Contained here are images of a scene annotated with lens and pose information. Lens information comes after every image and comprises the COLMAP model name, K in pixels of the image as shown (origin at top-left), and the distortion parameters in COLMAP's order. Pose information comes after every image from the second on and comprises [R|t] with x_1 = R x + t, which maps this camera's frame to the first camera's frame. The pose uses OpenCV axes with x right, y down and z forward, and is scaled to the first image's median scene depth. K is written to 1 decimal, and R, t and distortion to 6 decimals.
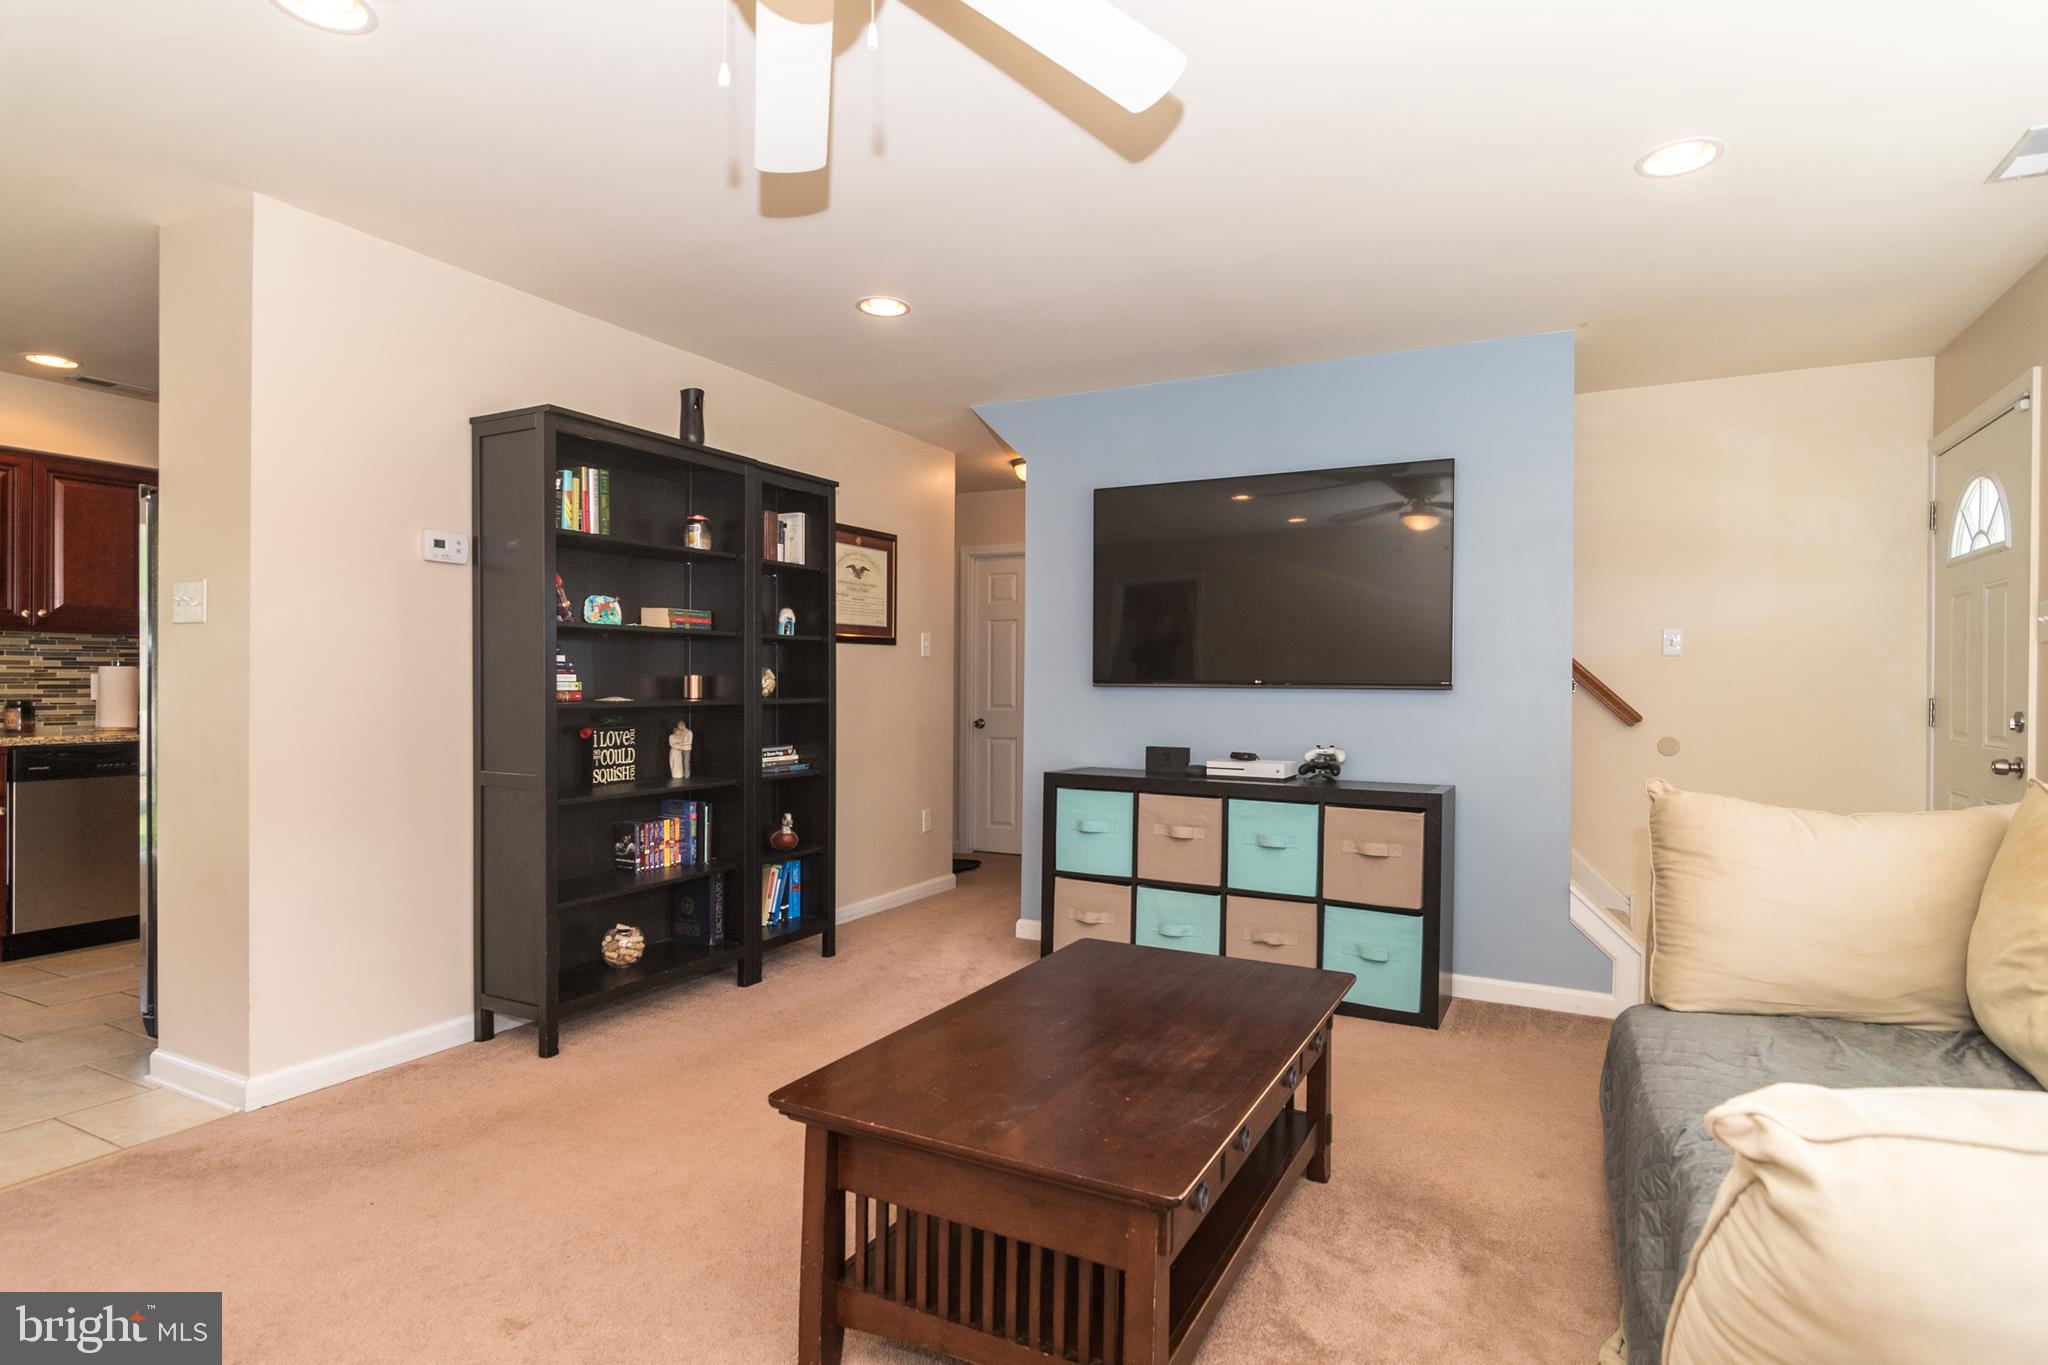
lens RADIAL K [[1037.5, 0, 1038.1], [0, 1037.5, 688.0], [0, 0, 1]] dist [-0.005297, 0.000043]
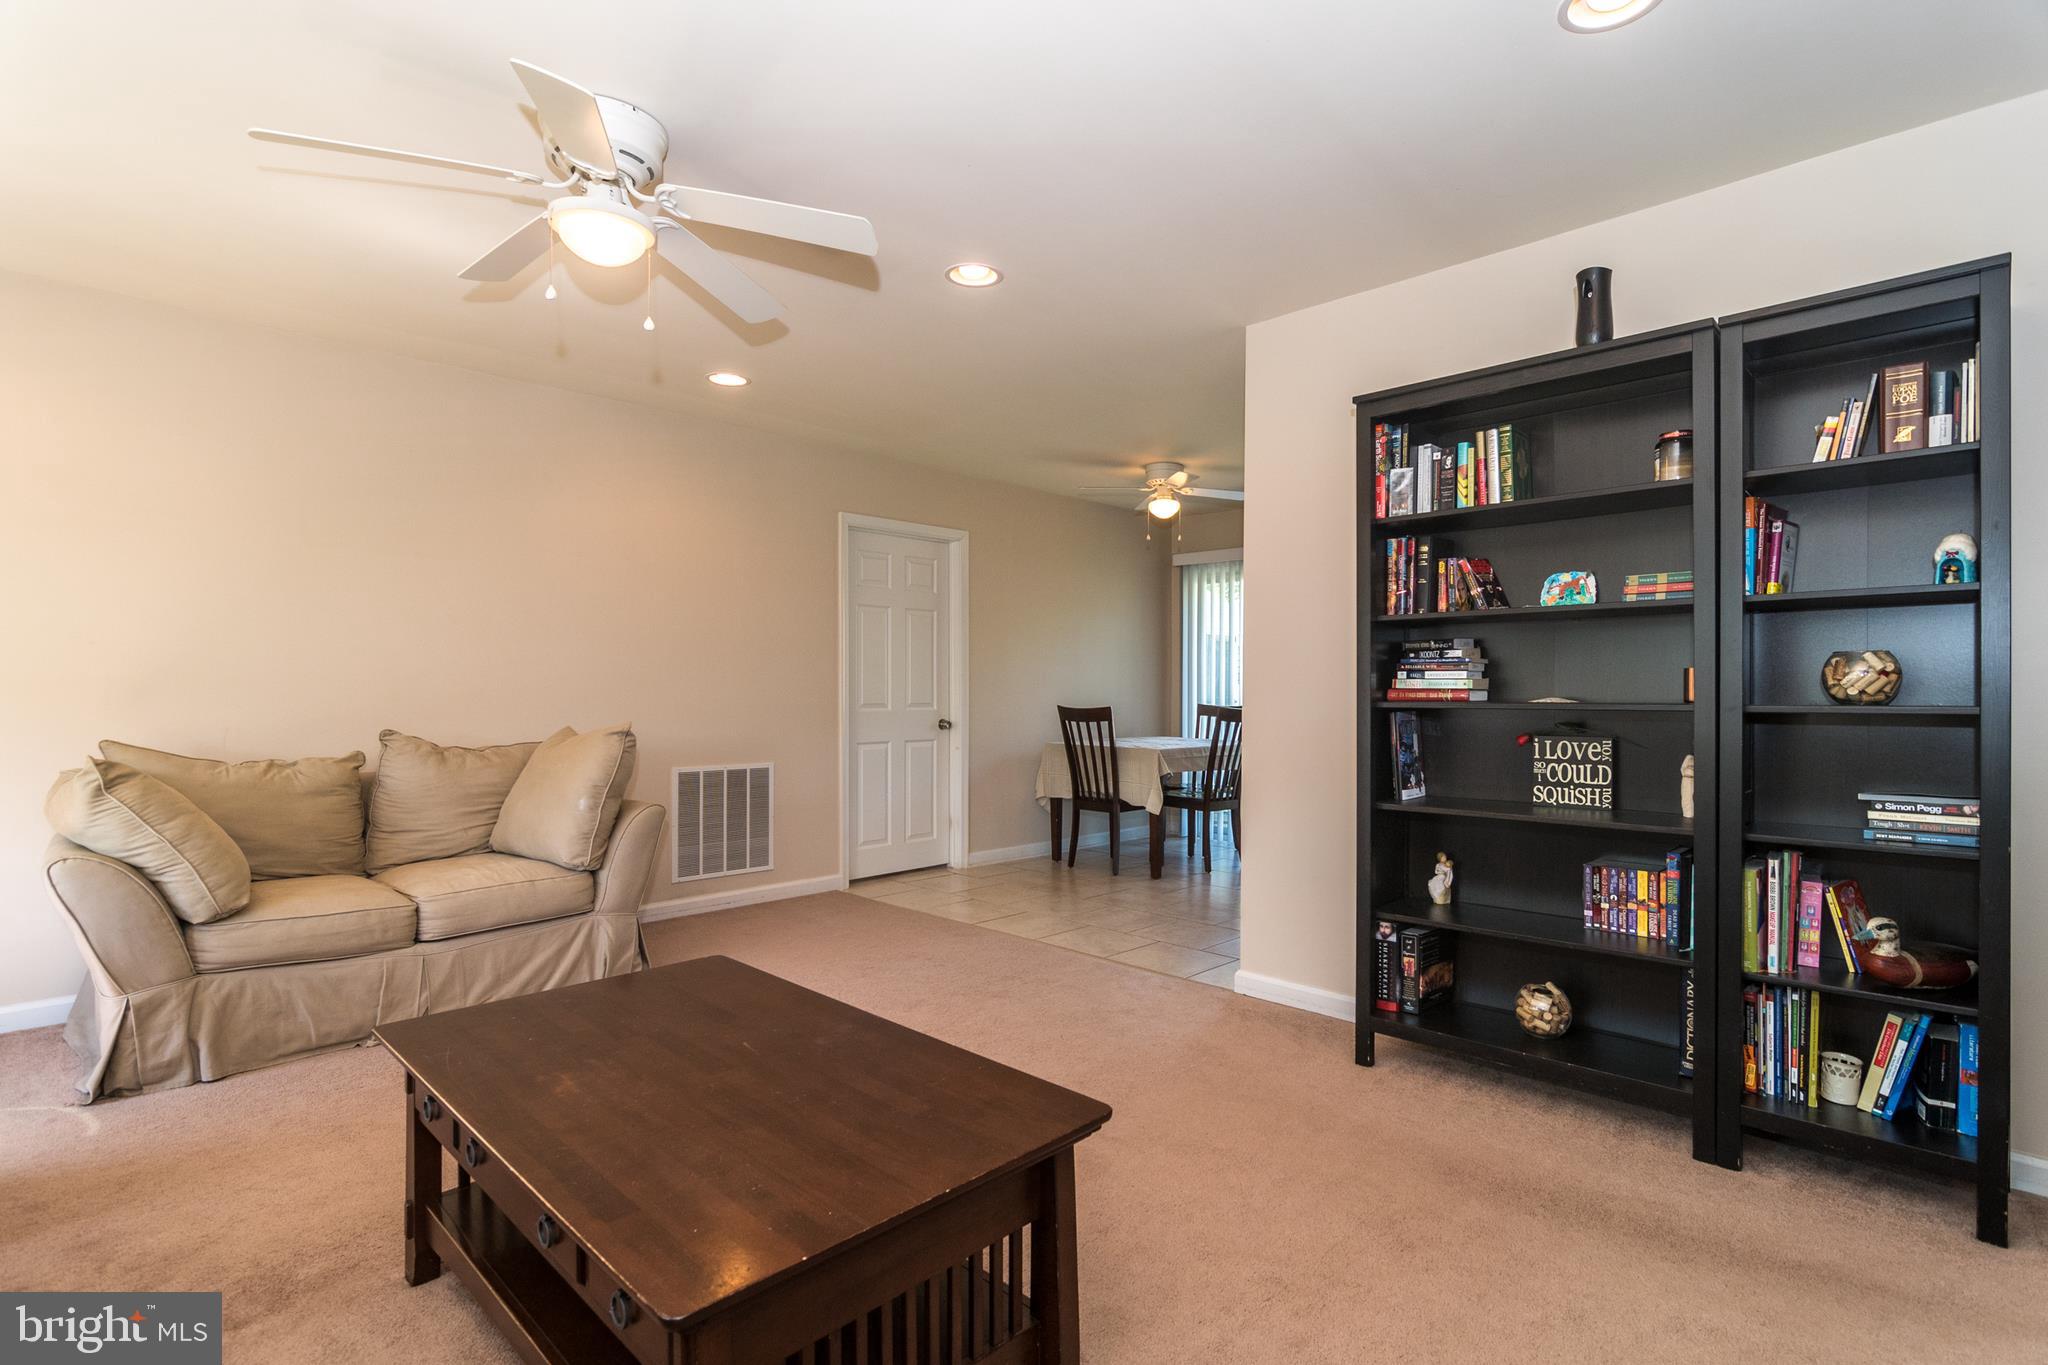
lens RADIAL K [[1016.2, 0, 1032.9], [0, 1016.2, 680.9], [0, 0, 1]] dist [0.000488, 0.004930]
pose [[-0.267398, -0.015650, -0.963459, 0.430823], [-0.006538, 0.999875, -0.014427, 0.009381], [0.963564, 0.002441, -0.267467, 0.782964]]
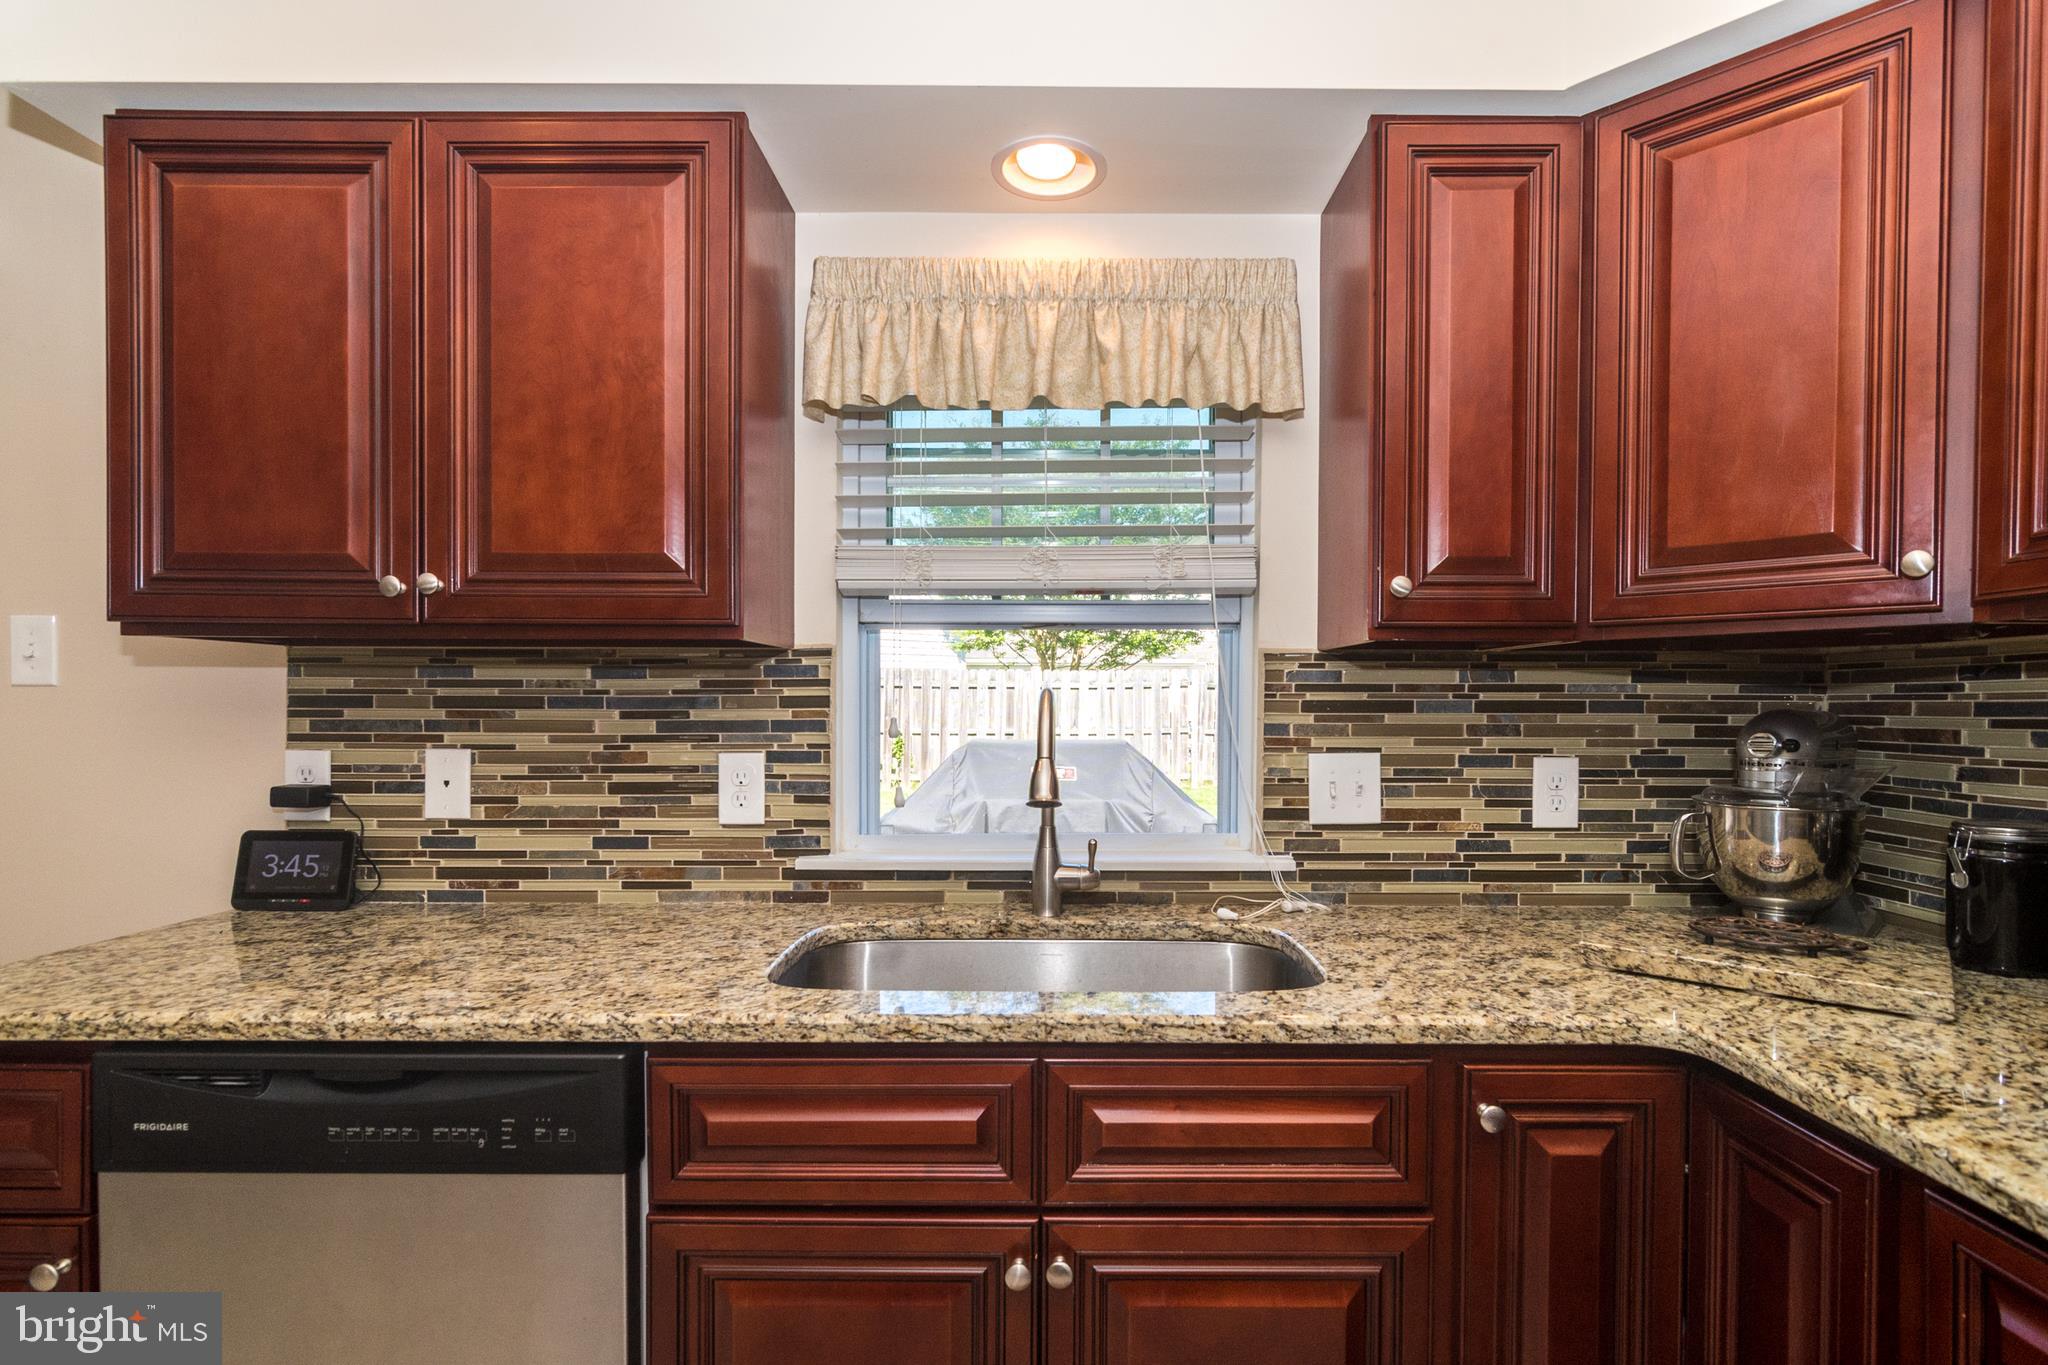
lens RADIAL K [[1016.2, 0, 1080.8], [0, 1016.2, 718.8], [0, 0, 1]] dist [0.000488, 0.004930]
pose [[0.472395, 0.009528, -0.881335, -0.698344], [-0.002880, 0.999953, 0.009267, -0.040047], [0.881382, -0.001840, 0.472400, 1.243024]]
